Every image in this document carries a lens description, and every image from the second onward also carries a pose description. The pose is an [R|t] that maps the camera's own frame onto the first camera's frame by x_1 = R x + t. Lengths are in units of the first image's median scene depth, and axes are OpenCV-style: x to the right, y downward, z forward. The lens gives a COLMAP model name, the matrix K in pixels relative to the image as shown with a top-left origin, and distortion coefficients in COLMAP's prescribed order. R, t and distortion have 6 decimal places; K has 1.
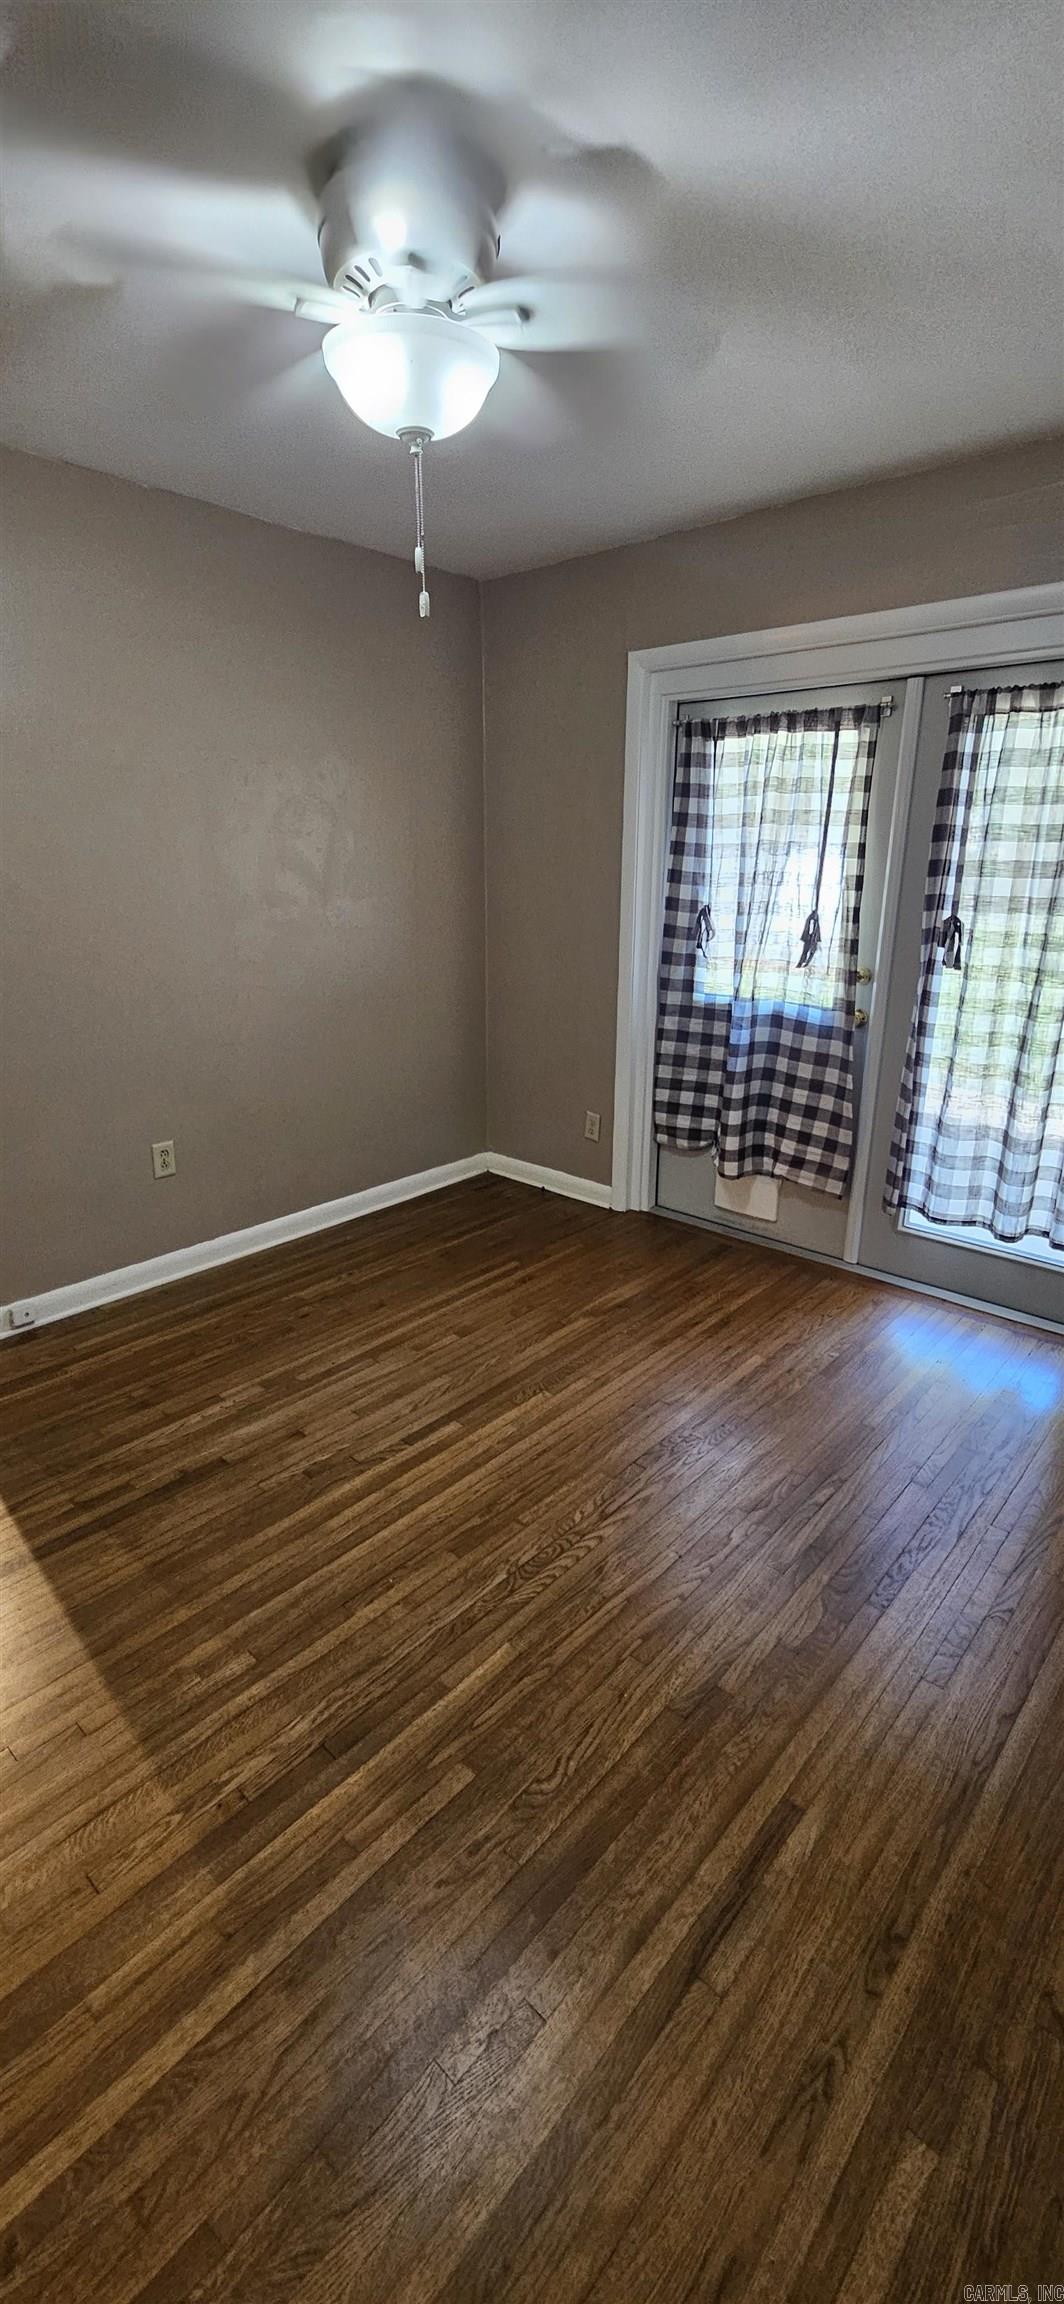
lens RADIAL K [[939.4, 0, 547.6], [0, 939.4, 1158.7], [0, 0, 1]] dist [-0.008231, 0.000470]
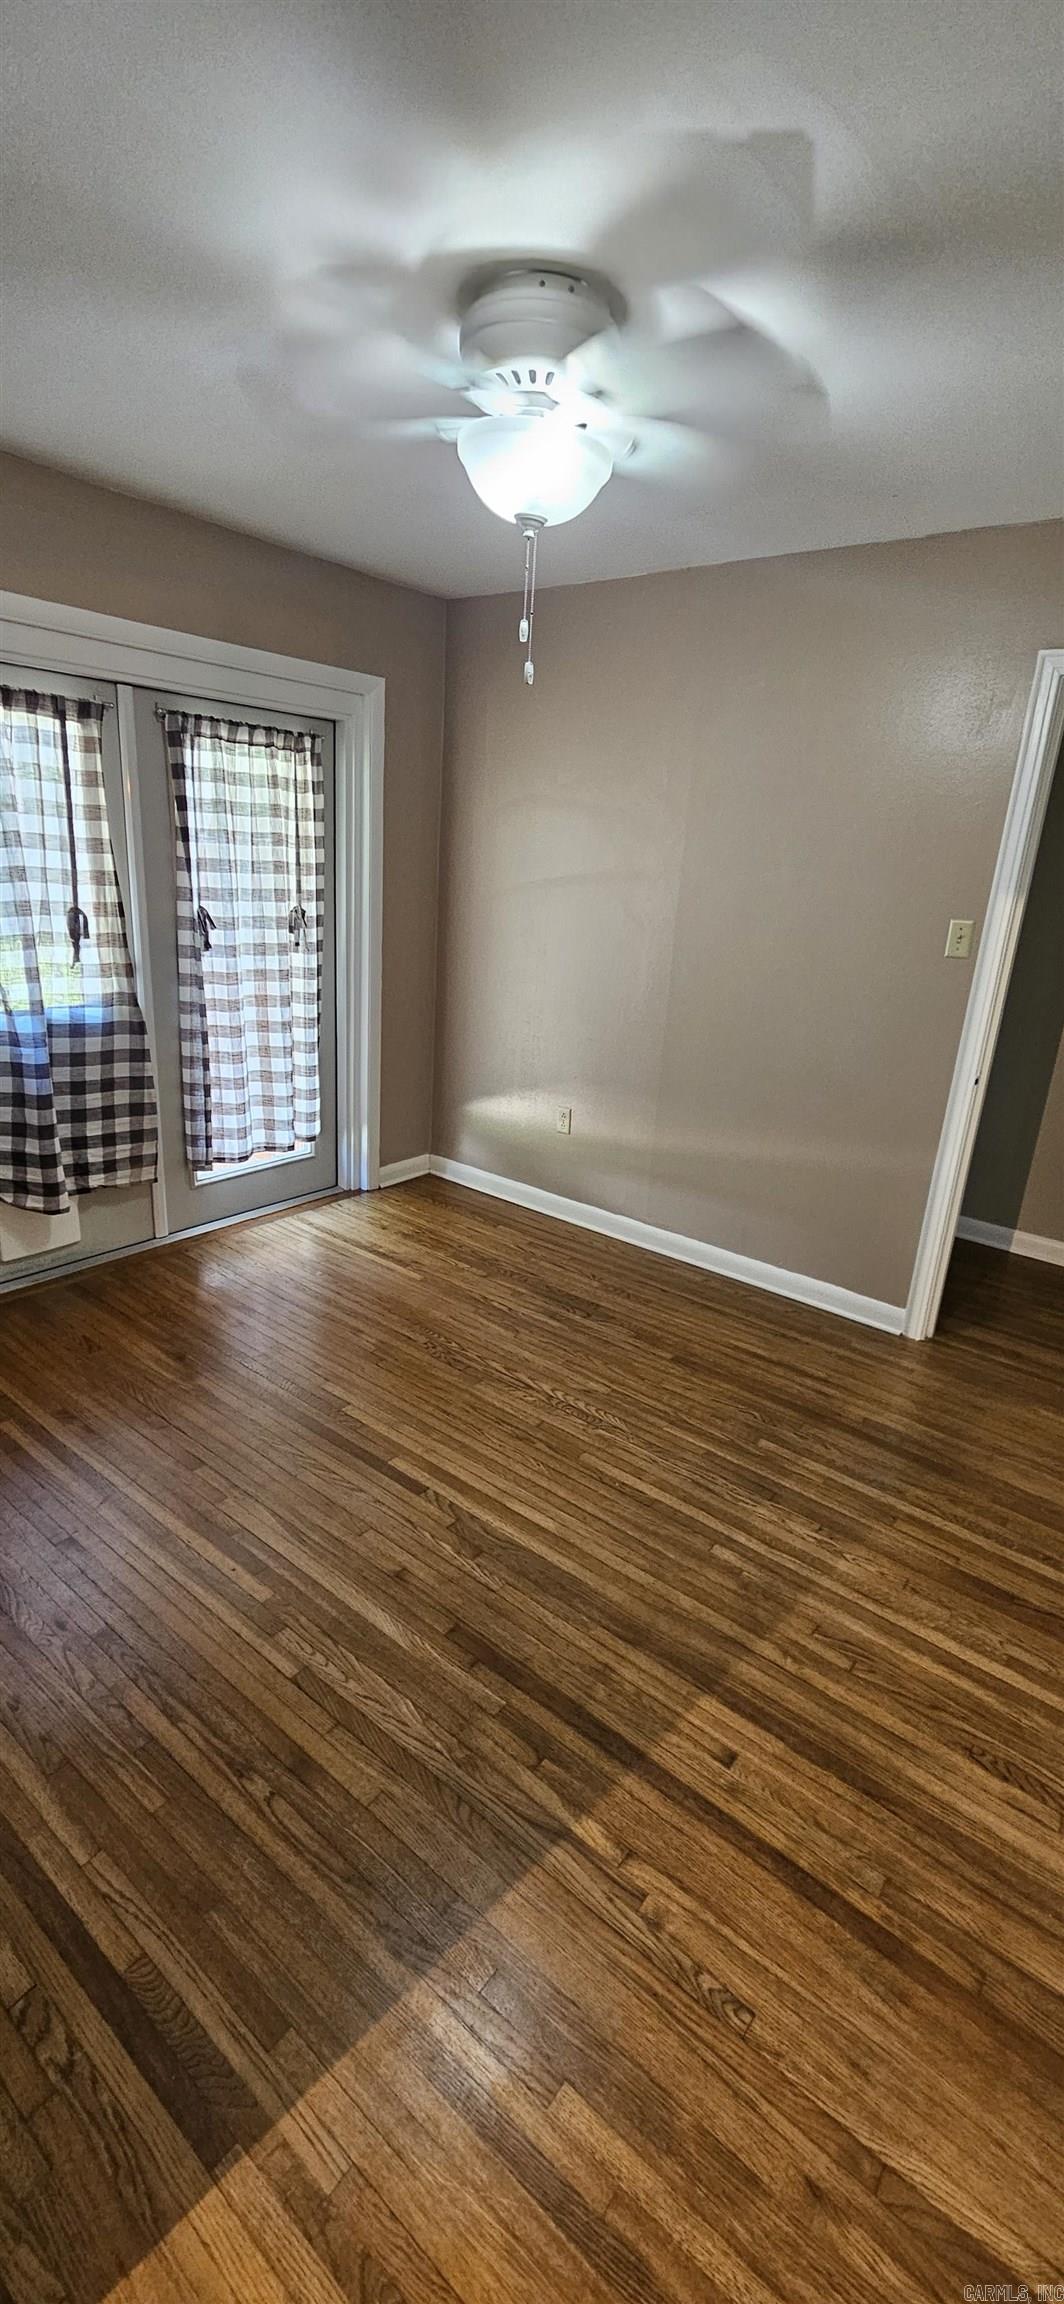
lens RADIAL K [[939.4, 0, 547.8], [0, 939.4, 1150.4], [0, 0, 1]] dist [-0.008231, 0.000470]
pose [[-0.052904, -0.308629, 0.949710, -0.852398], [0.248457, 0.917067, 0.311861, -0.254111], [-0.967197, 0.252460, 0.028165, 0.673319]]
